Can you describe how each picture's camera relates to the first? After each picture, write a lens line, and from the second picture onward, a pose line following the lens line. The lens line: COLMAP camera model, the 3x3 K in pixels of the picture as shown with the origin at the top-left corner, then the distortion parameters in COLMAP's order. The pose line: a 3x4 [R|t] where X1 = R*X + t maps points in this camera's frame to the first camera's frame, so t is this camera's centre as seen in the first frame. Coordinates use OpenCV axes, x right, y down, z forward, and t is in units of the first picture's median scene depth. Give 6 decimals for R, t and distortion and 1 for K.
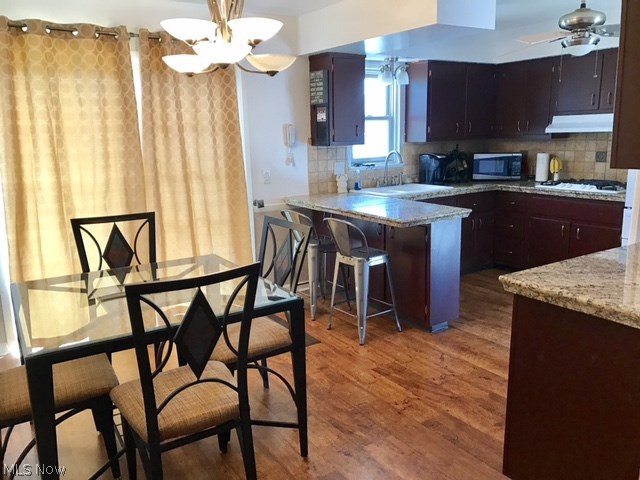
lens RADIAL K [[524.8, 0, 320.0], [0, 524.8, 240.0], [0, 0, 1]] dist [-0.005586, -0.004171]
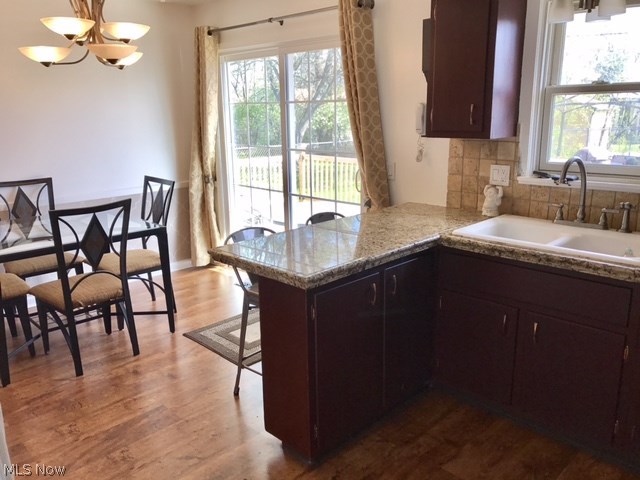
lens RADIAL K [[524.8, 0, 320.0], [0, 524.8, 240.0], [0, 0, 1]] dist [-0.005586, -0.004171]
pose [[0.976035, -0.041727, 0.213577, 0.105897], [0.033349, 0.998532, 0.042682, 0.108069], [-0.215044, -0.034537, 0.975993, -0.728208]]
